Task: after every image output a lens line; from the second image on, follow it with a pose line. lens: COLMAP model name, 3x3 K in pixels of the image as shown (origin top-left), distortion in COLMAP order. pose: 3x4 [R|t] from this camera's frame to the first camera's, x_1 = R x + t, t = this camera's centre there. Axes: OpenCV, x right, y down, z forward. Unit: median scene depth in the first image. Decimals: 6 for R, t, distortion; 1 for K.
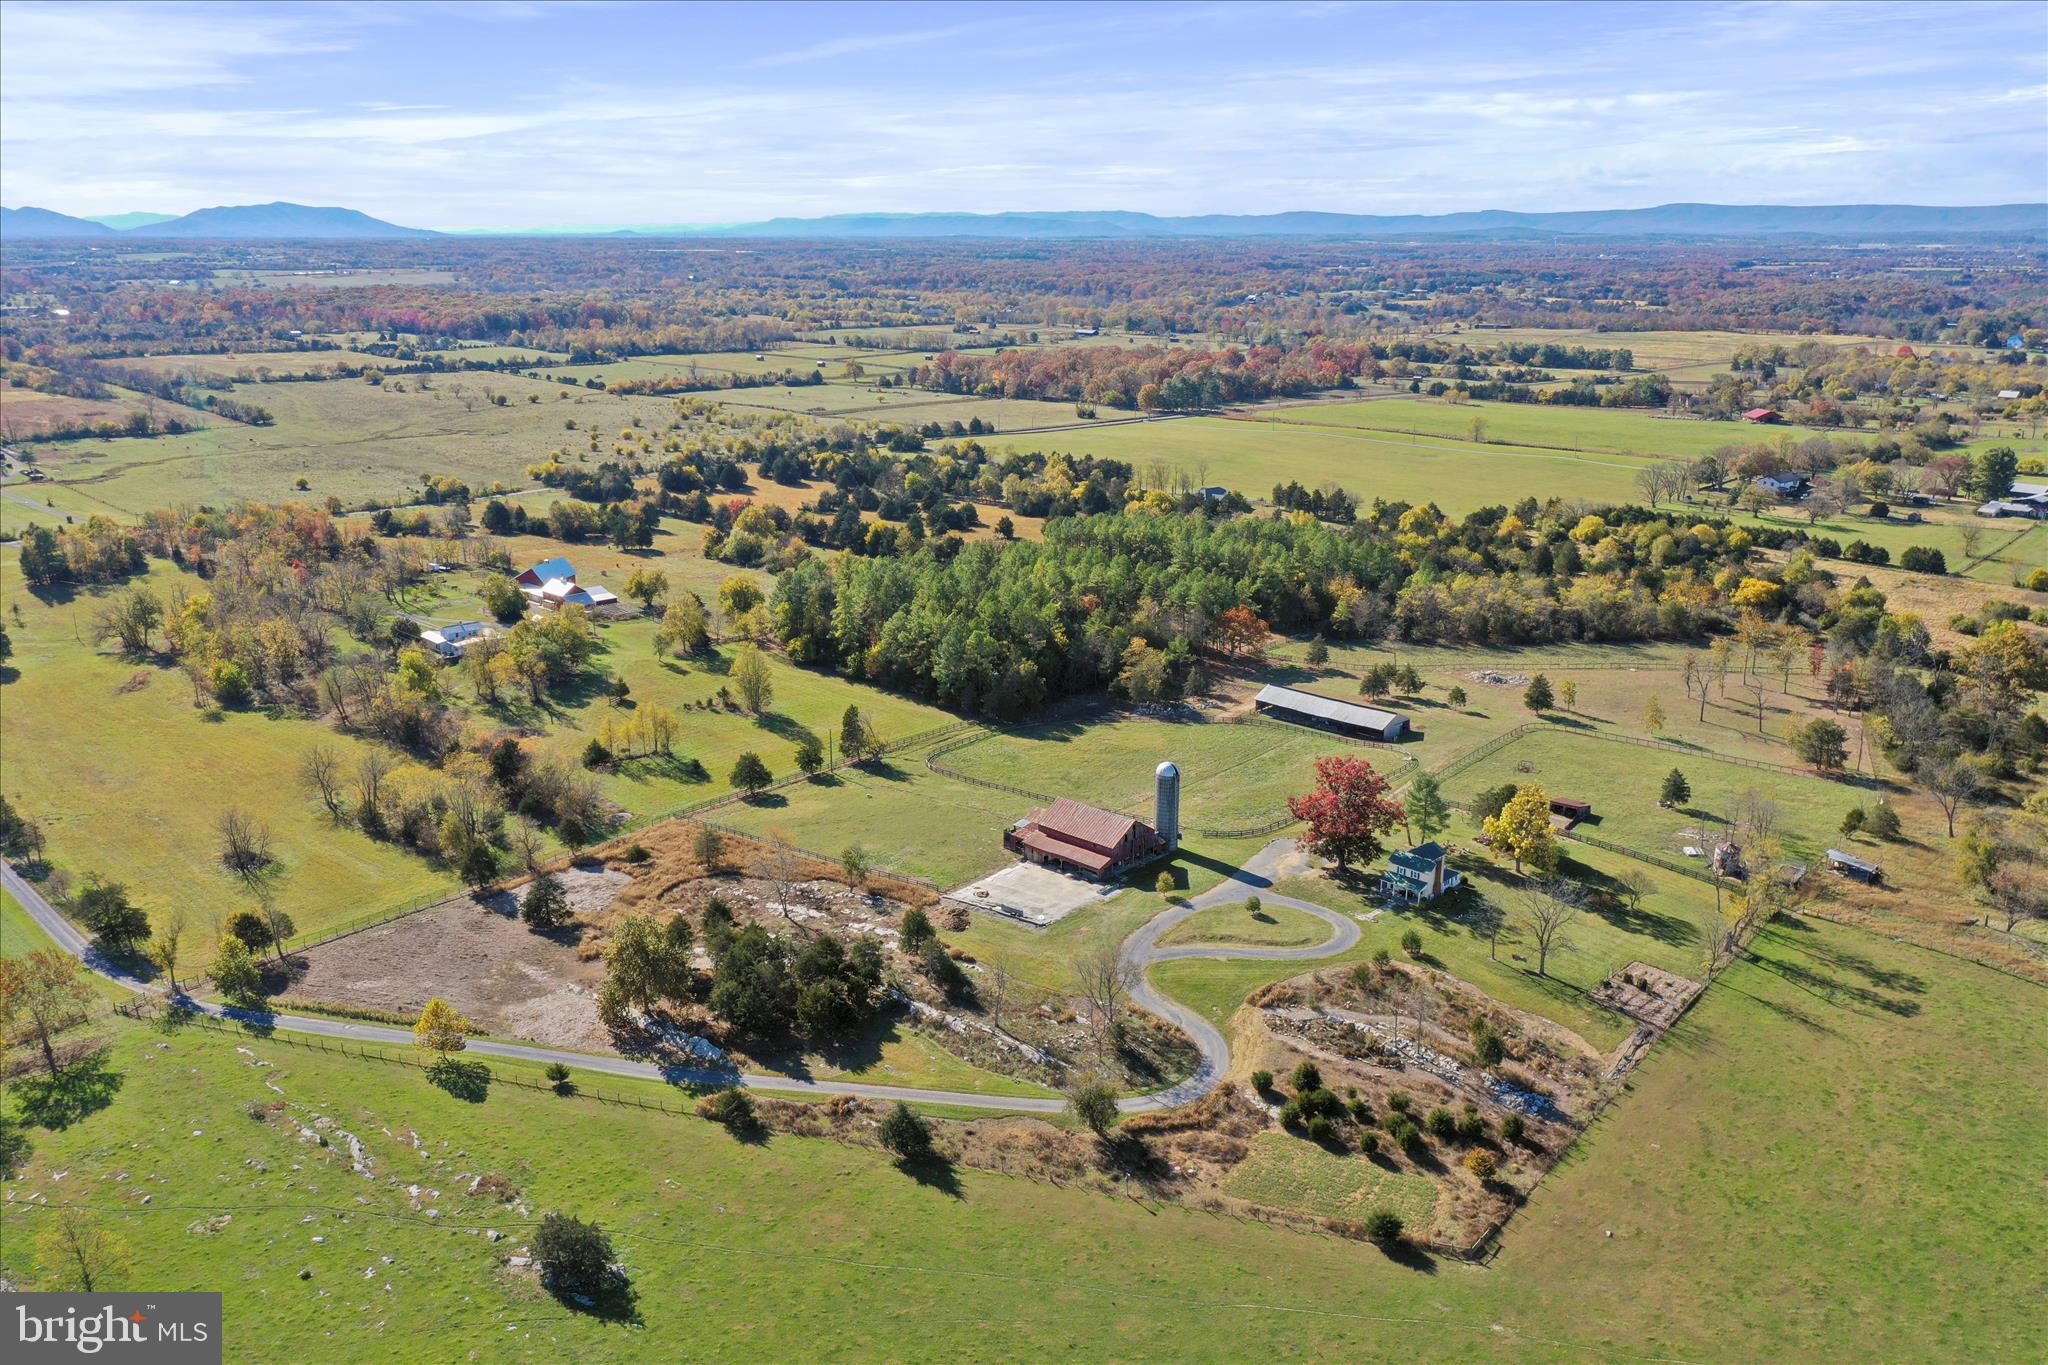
lens RADIAL K [[1527.1, 0, 1024.0], [0, 1527.1, 682.5], [0, 0, 1]] dist [-0.003368, 0.001510]
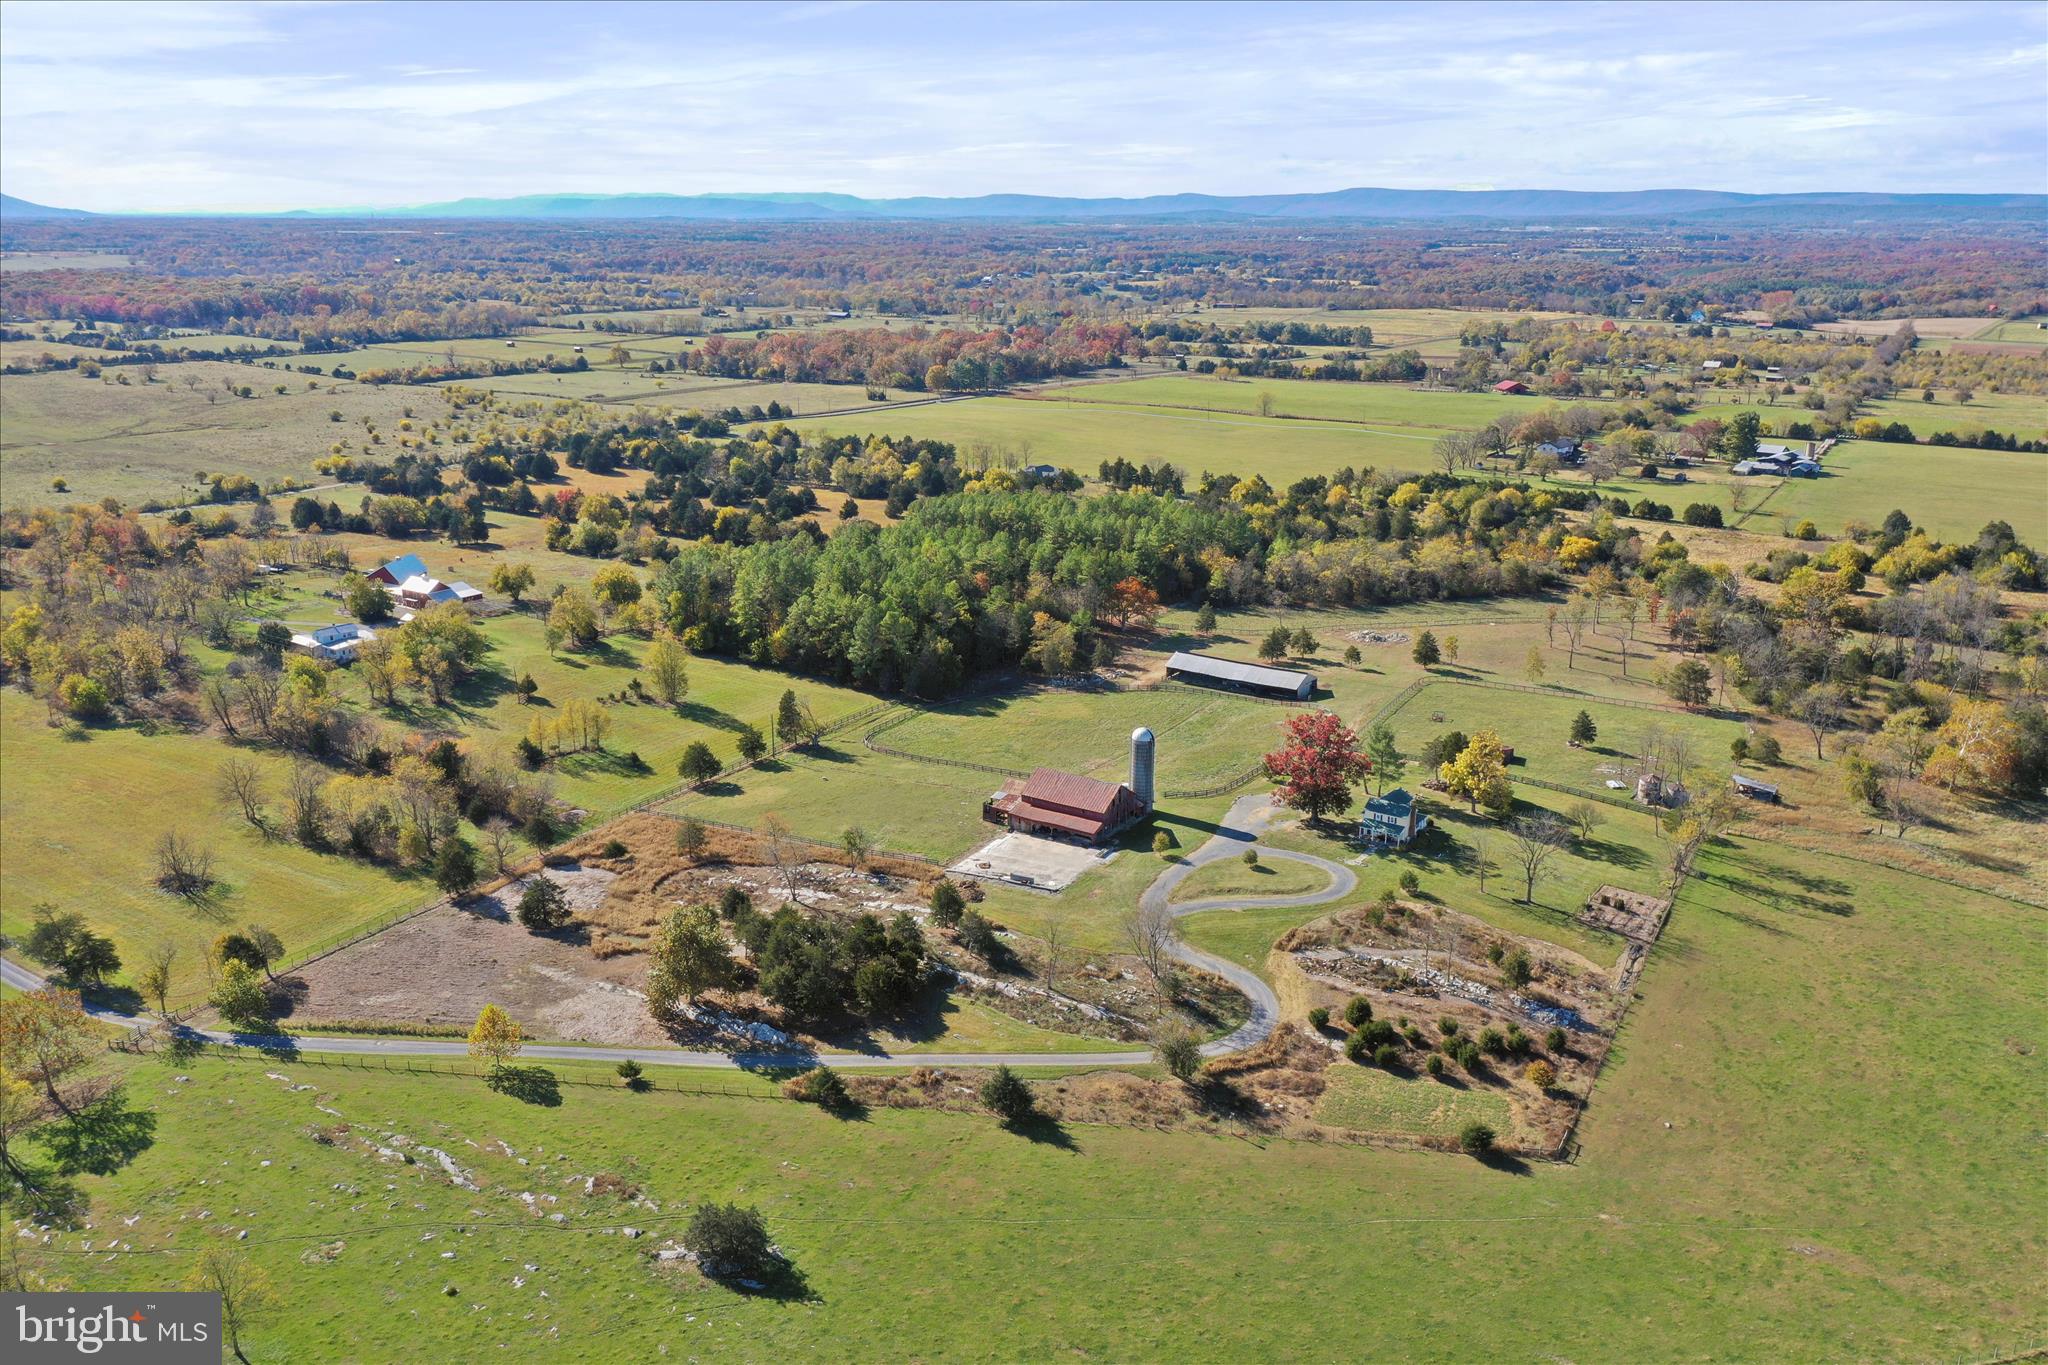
lens RADIAL K [[1527.1, 0, 1024.0], [0, 1527.1, 682.5], [0, 0, 1]] dist [-0.003368, 0.001510]
pose [[0.985793, -0.046716, 0.161338, -0.124530], [0.044931, 0.998882, 0.014697, 0.002488], [-0.161844, -0.007239, 0.986790, -0.005076]]
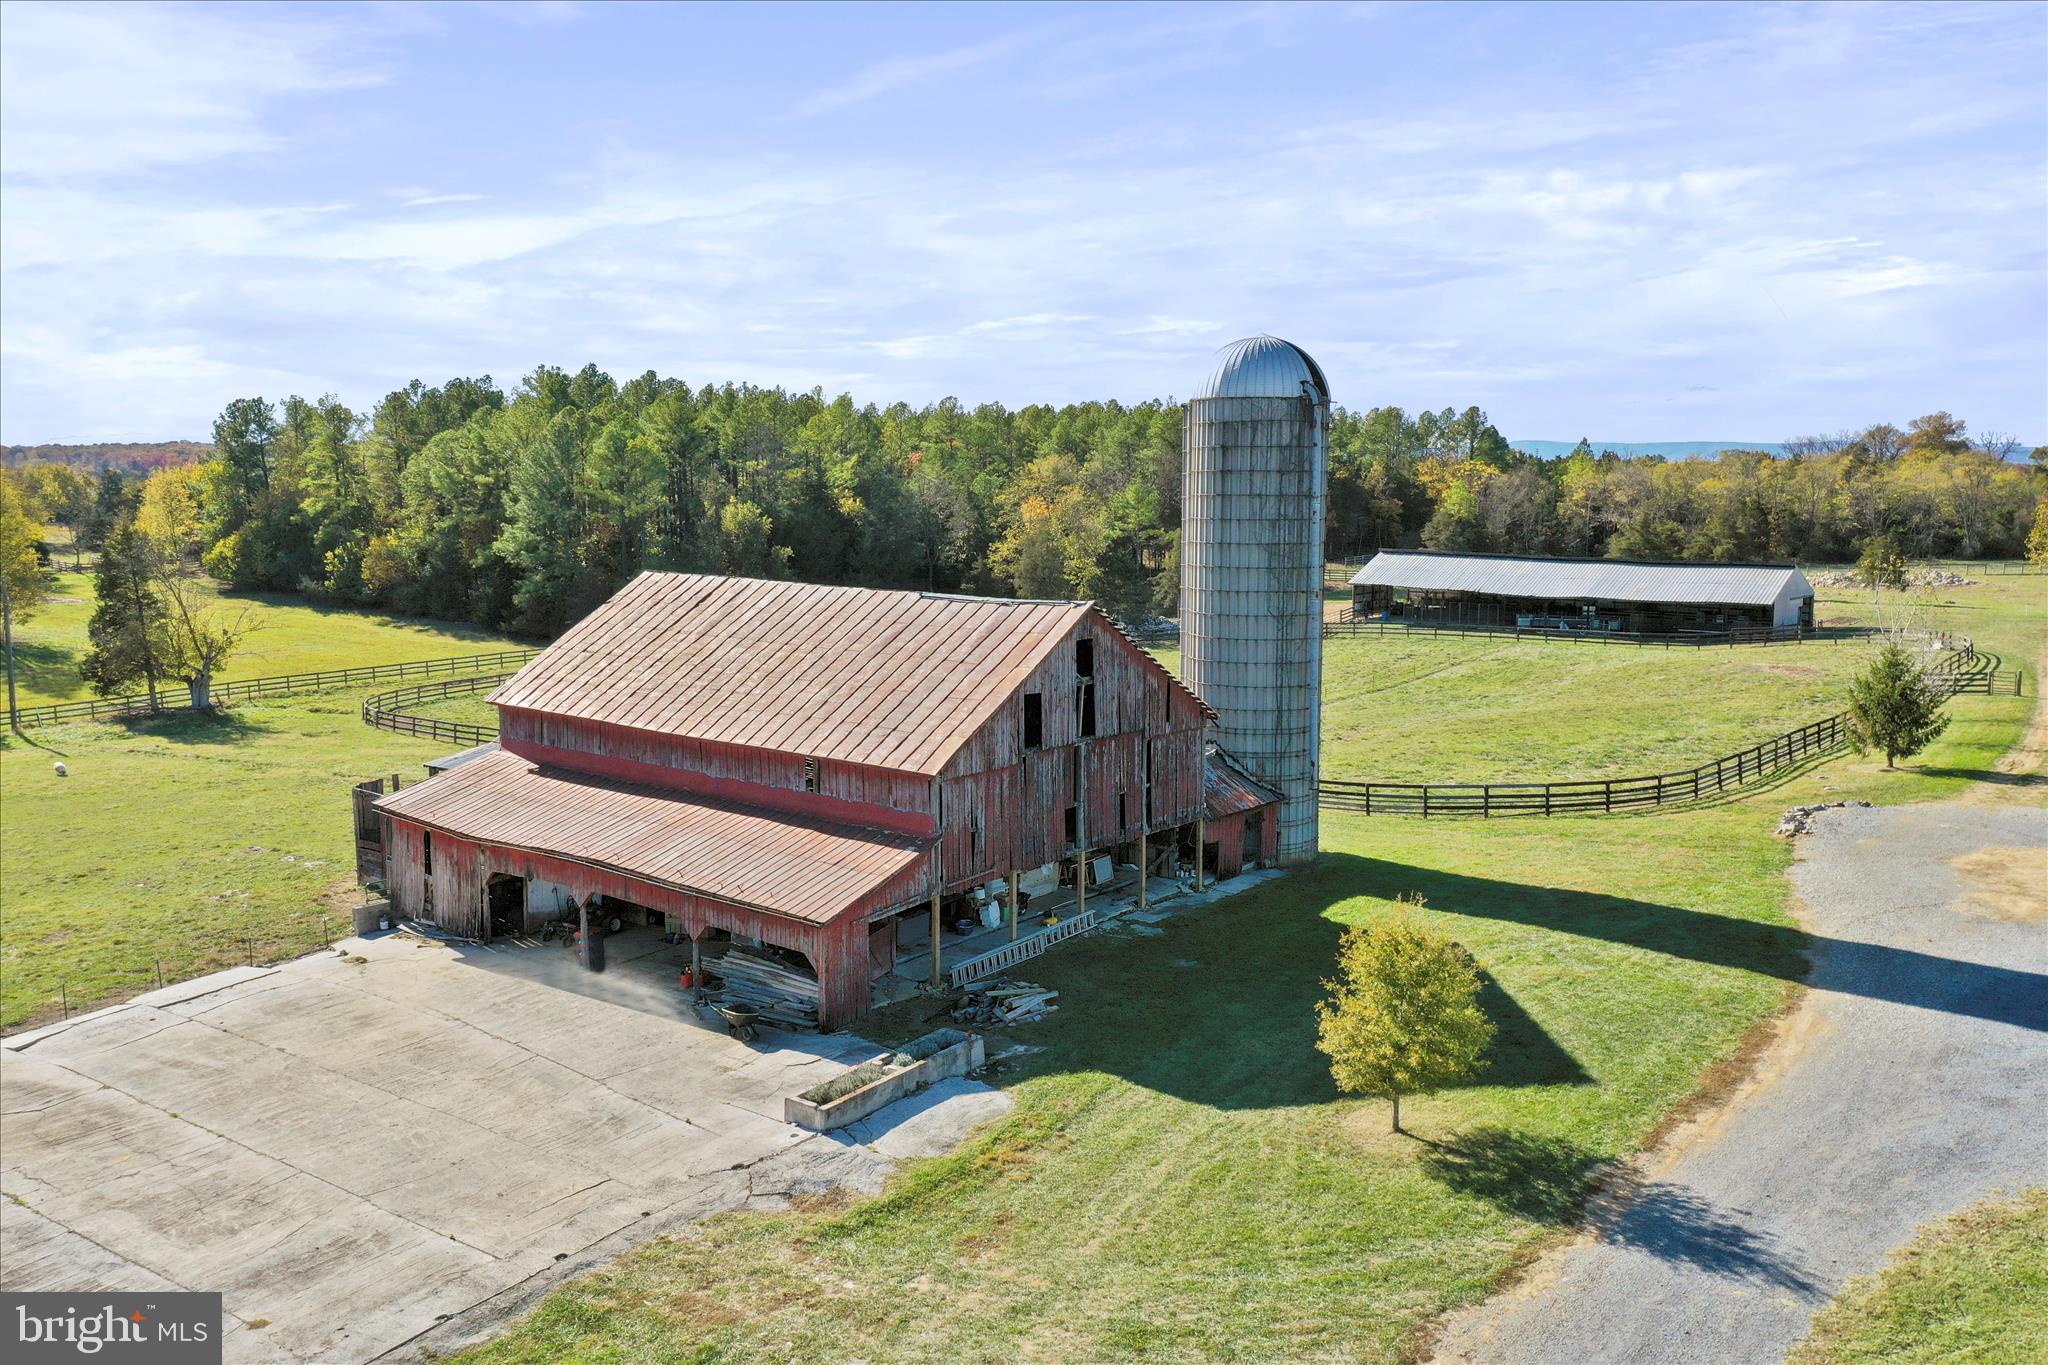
lens RADIAL K [[1623.2, 0, 1024.0], [0, 1623.2, 682.5], [0, 0, 1]] dist [-0.012019, 0.004667]
pose [[0.996784, -0.002554, 0.080095, 0.043503], [0.013295, 0.990911, -0.133861, 0.095113], [-0.079025, 0.134496, 0.987758, 0.684060]]
